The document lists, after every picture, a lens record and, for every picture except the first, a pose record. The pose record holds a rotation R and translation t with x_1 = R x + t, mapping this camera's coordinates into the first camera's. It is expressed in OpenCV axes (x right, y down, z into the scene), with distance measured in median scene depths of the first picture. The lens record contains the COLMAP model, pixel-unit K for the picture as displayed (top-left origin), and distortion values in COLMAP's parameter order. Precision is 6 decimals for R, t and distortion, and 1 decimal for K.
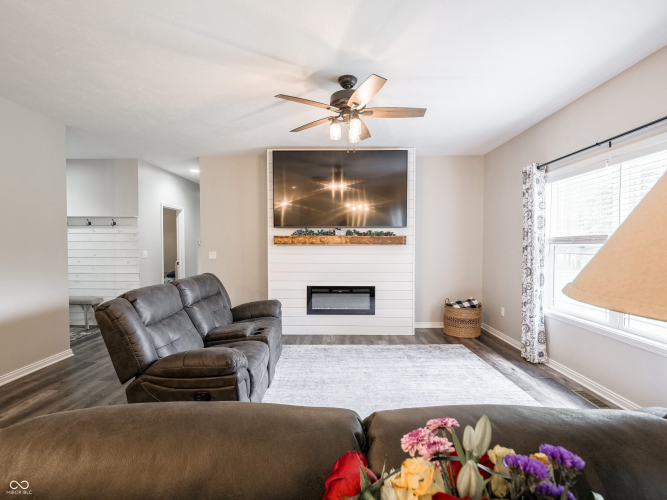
lens RADIAL K [[328.8, 0, 330.4], [0, 328.8, 248.7], [0, 0, 1]] dist [0.000356, -0.011036]
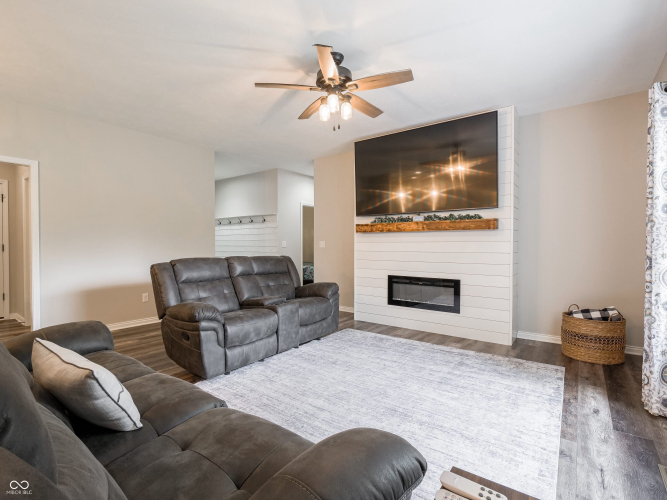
lens RADIAL K [[328.8, 0, 330.4], [0, 328.8, 248.7], [0, 0, 1]] dist [0.000356, -0.011036]
pose [[0.797401, 0.008207, -0.603394, 0.387753], [-0.009731, 0.999952, 0.000741, 0.037284], [0.603372, 0.005281, 0.797443, 0.123909]]
